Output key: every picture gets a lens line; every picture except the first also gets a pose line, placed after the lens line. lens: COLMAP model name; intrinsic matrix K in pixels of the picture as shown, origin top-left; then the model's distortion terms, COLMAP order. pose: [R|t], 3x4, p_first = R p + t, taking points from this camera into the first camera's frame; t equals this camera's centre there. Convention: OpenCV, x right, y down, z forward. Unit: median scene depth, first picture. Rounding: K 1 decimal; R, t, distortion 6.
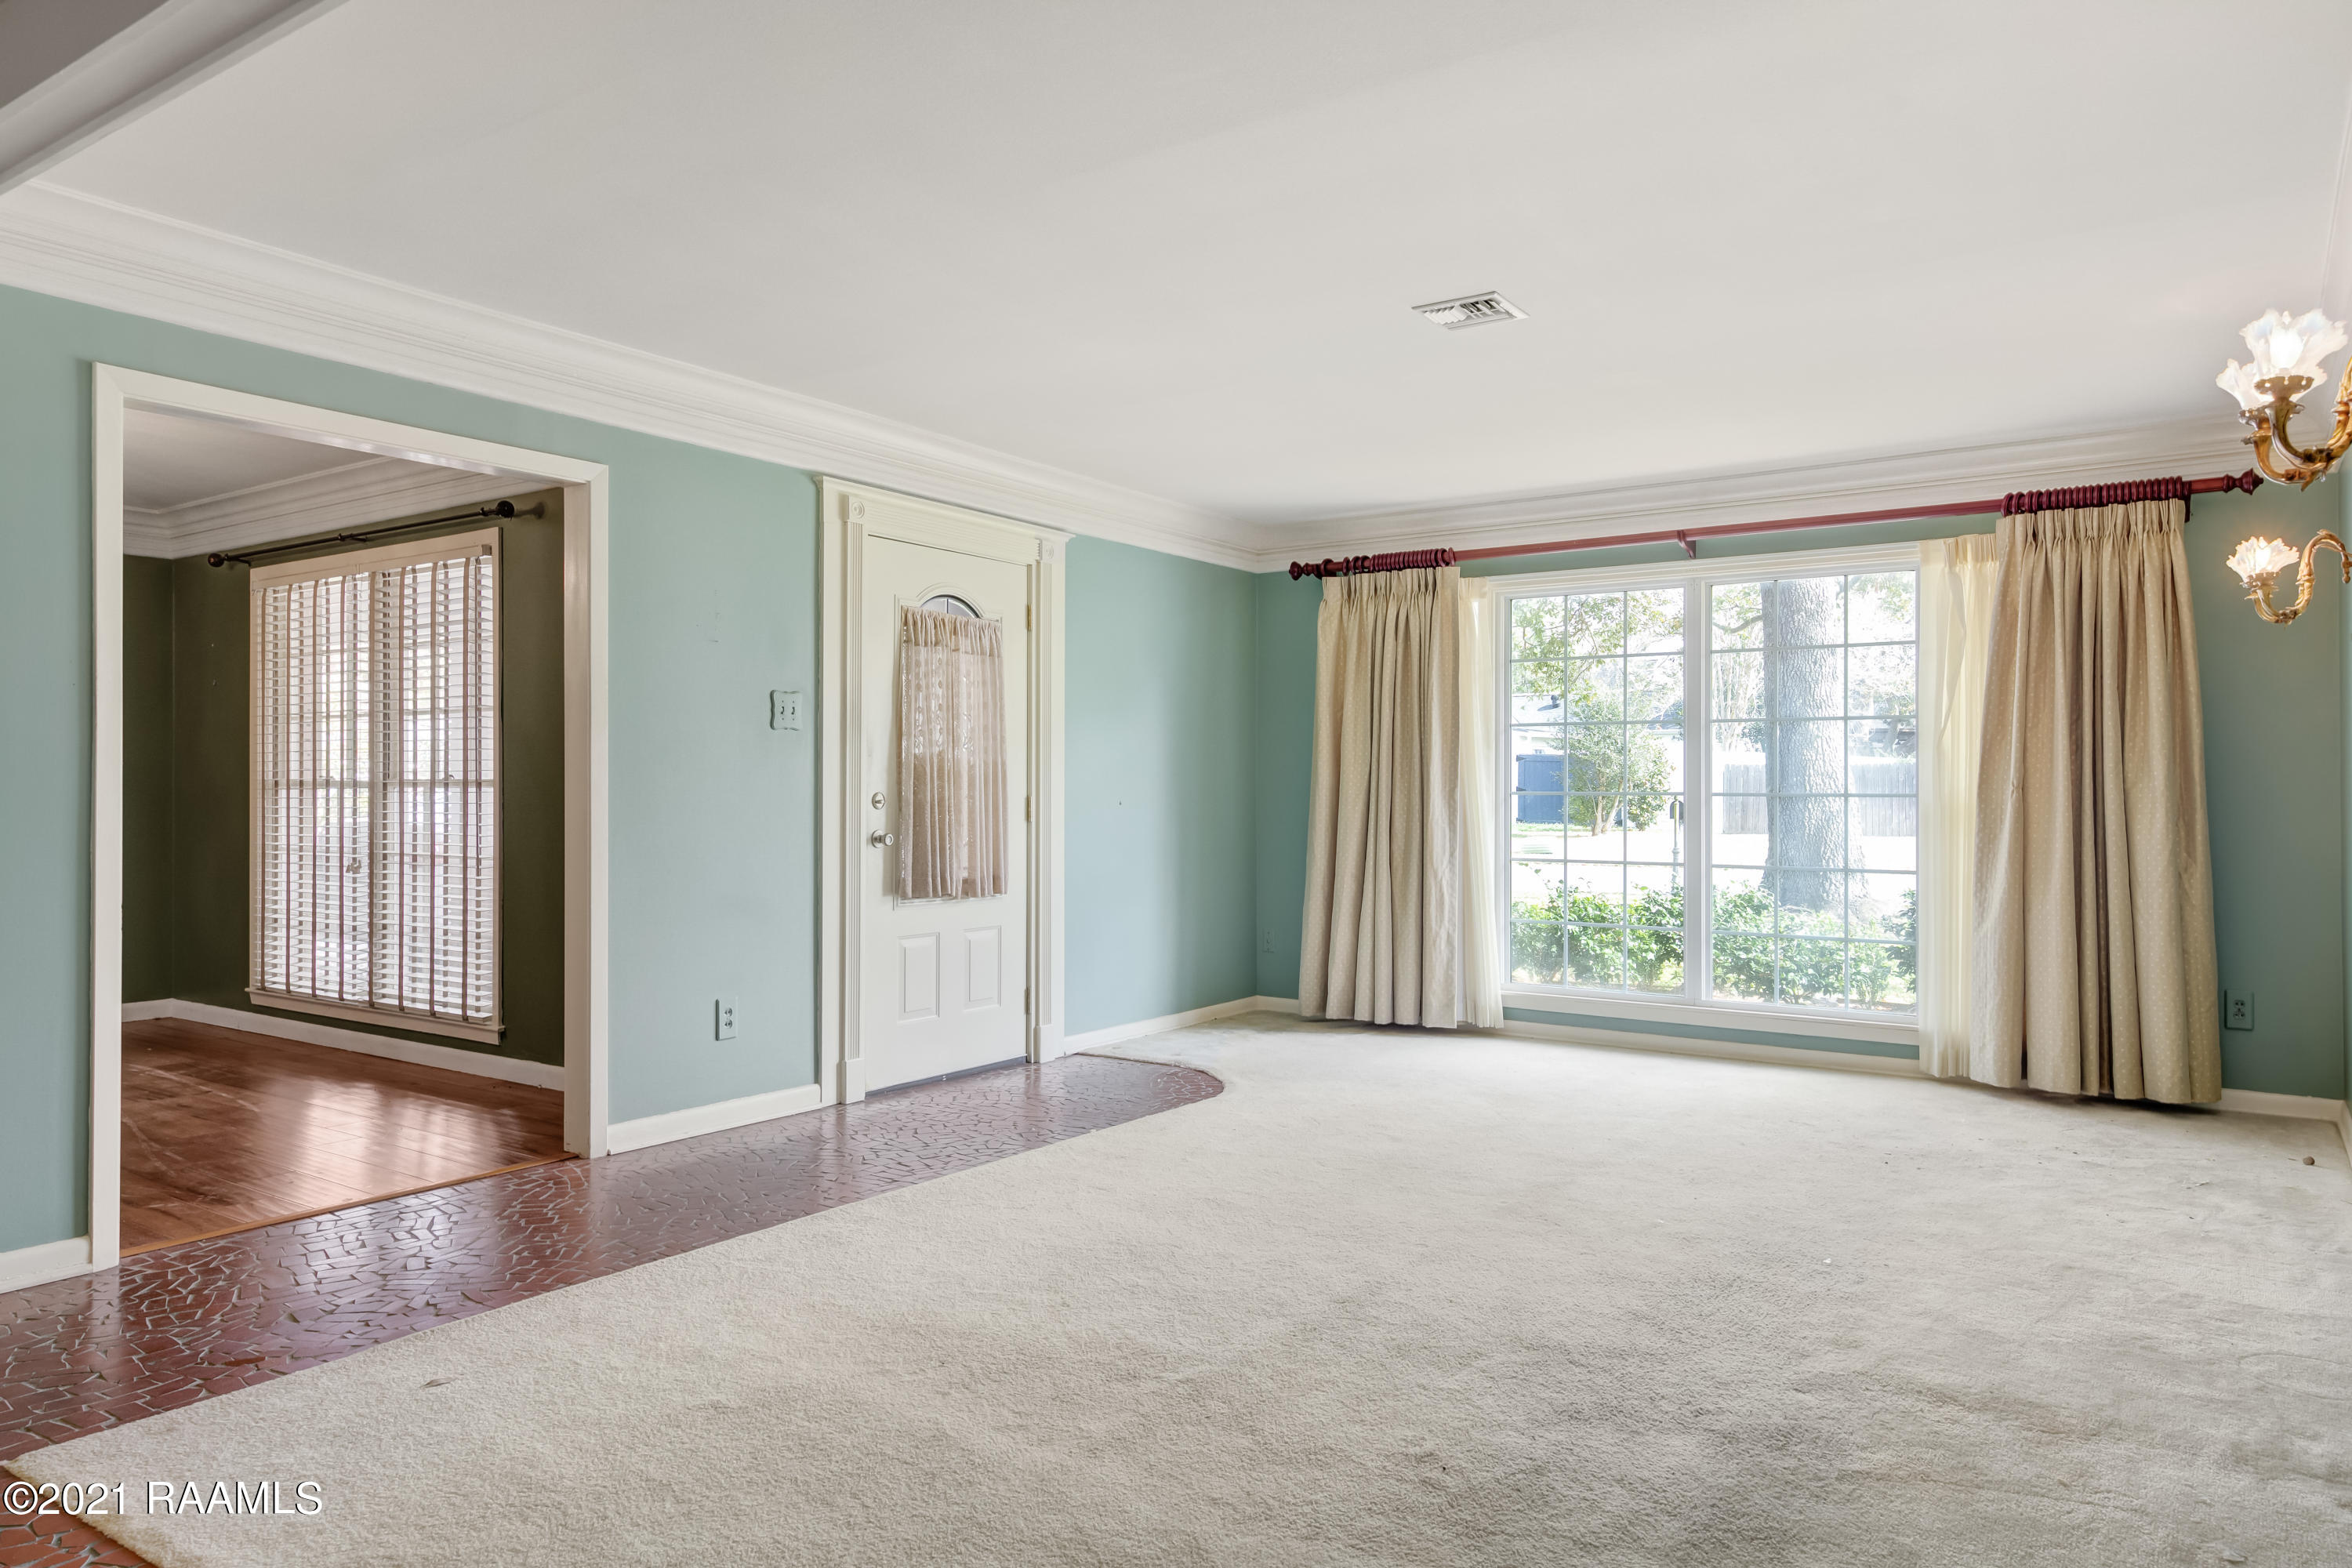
lens RADIAL K [[1509.2, 0, 1176.0], [0, 1509.2, 784.0], [0, 0, 1]] dist [0.001580, 0.002972]
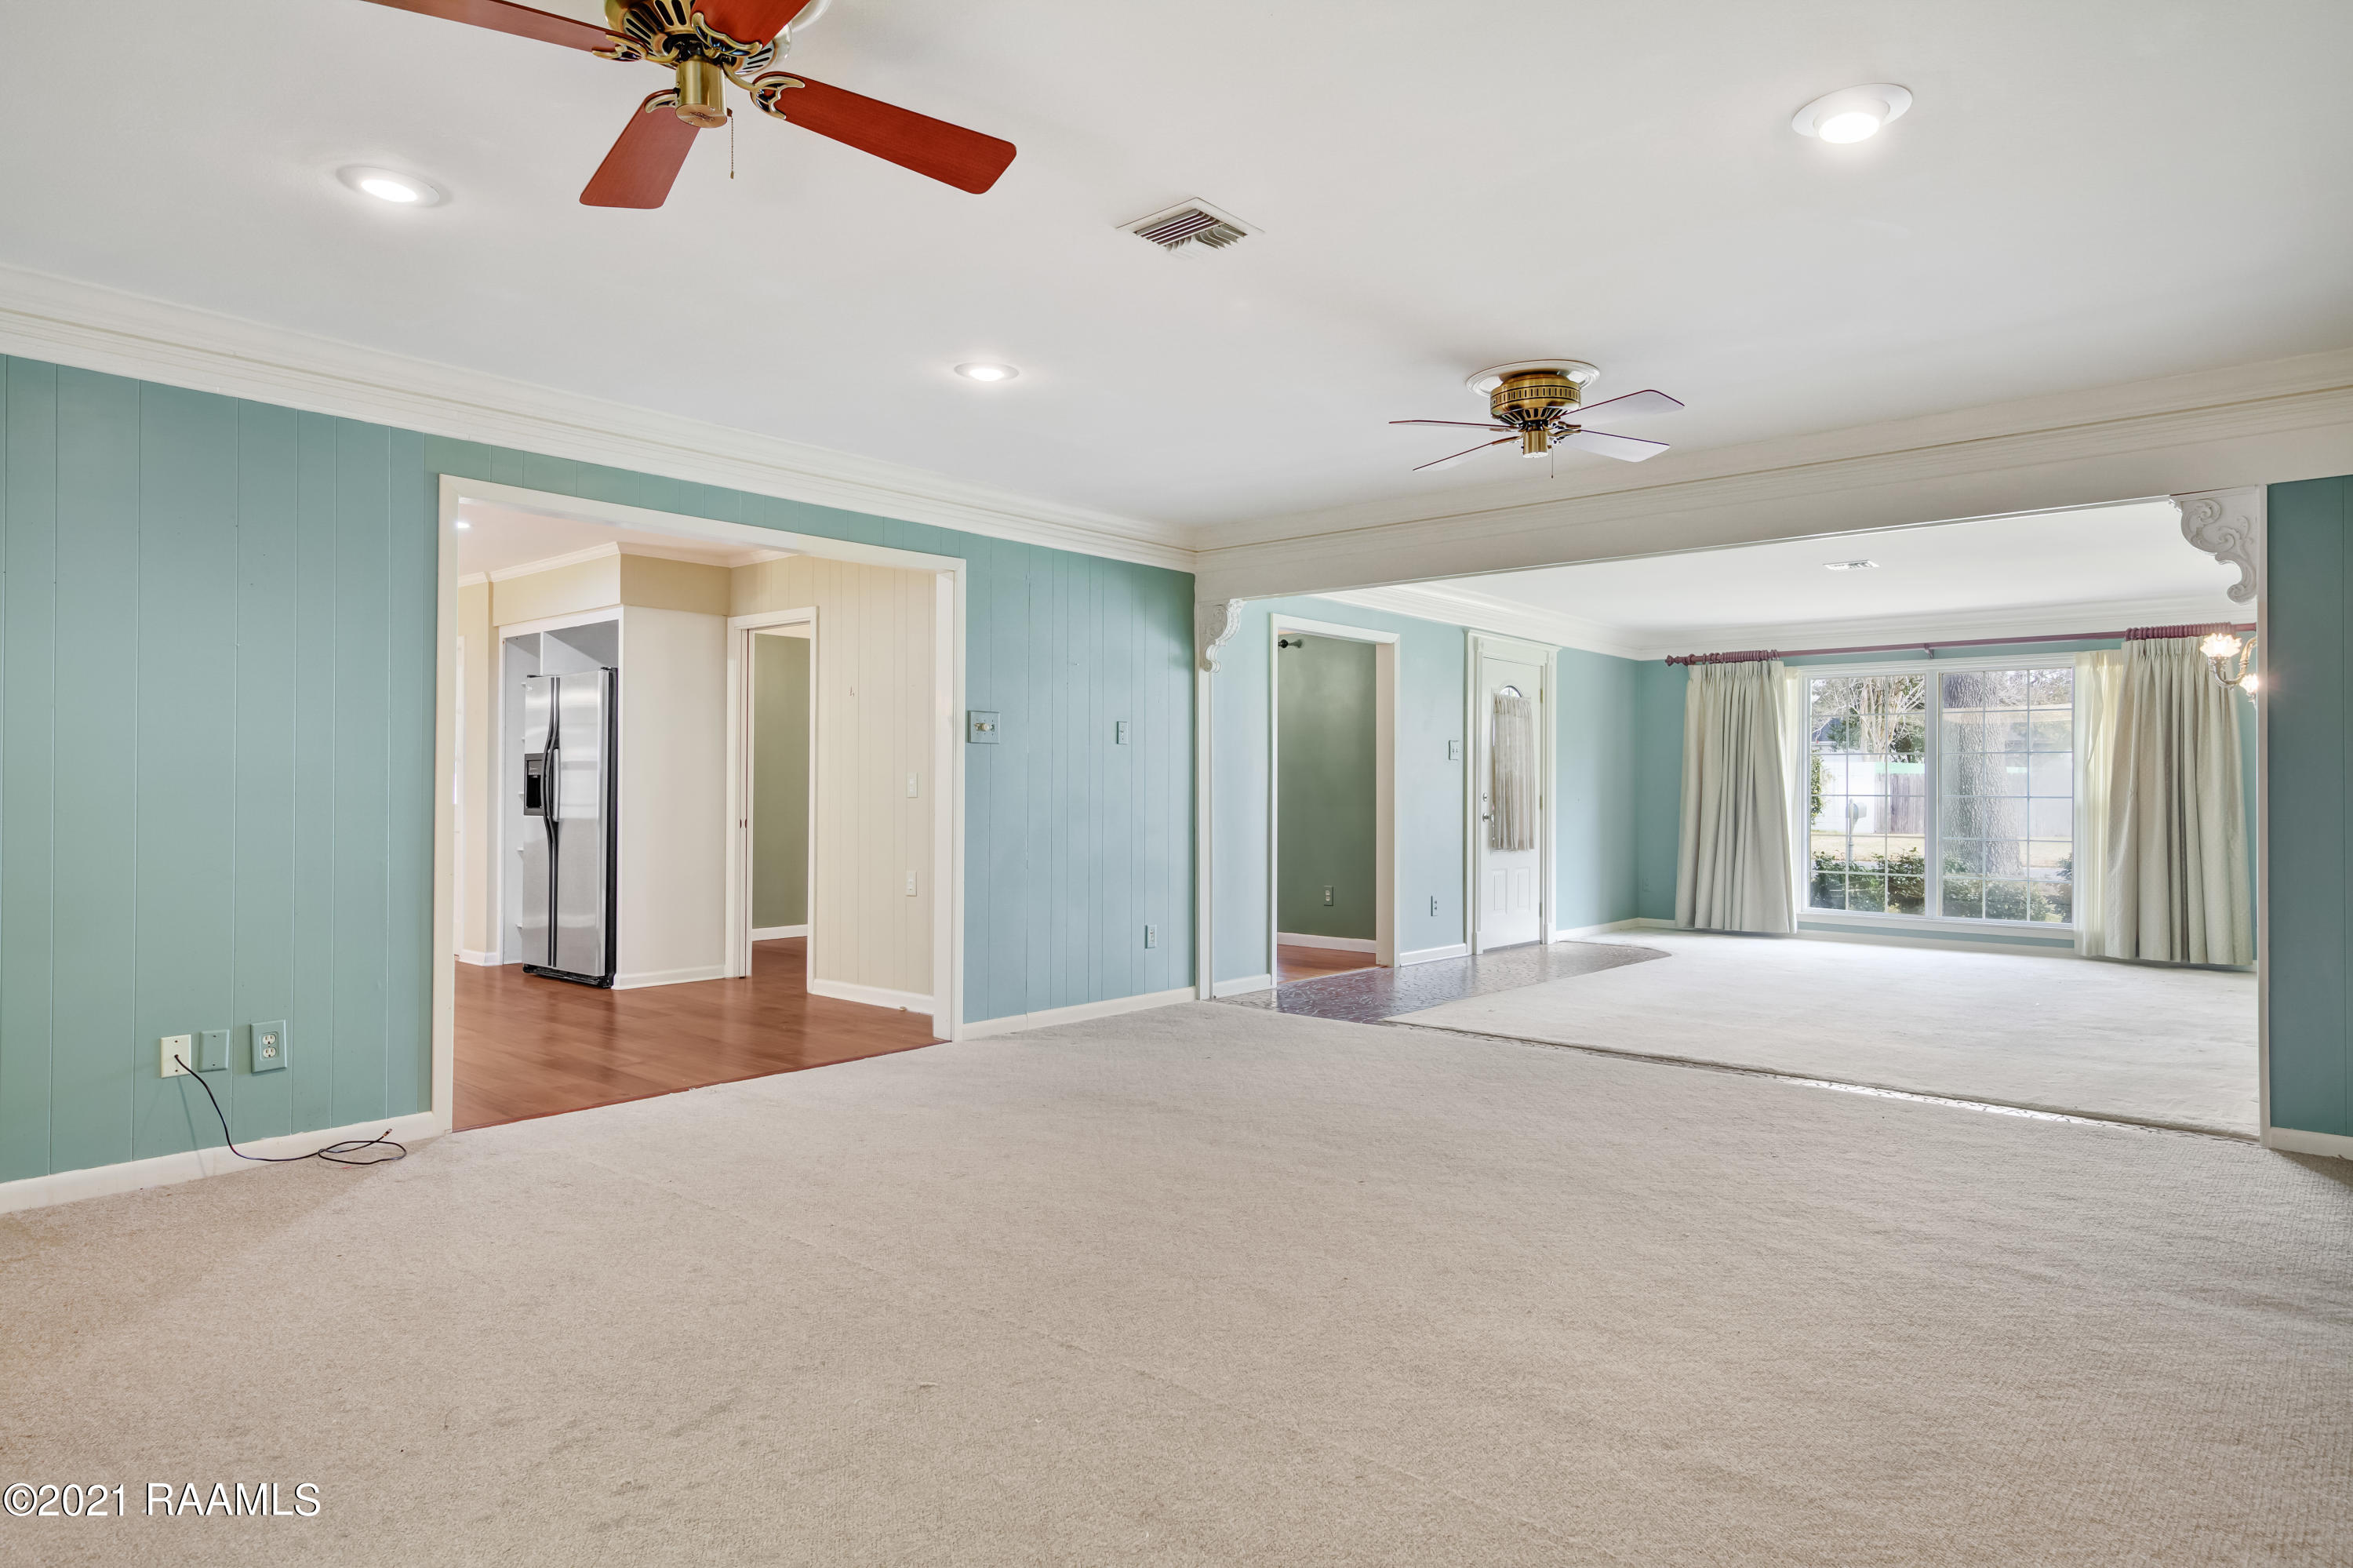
lens RADIAL K [[1346.1, 0, 1176.5], [0, 1346.1, 784.0], [0, 0, 1]] dist [-0.001560, -0.001949]
pose [[0.993017, 0.004474, -0.117889, -0.373112], [-0.004824, 0.999985, -0.002689, 0.001176], [0.117875, 0.003239, 0.993023, -0.699580]]
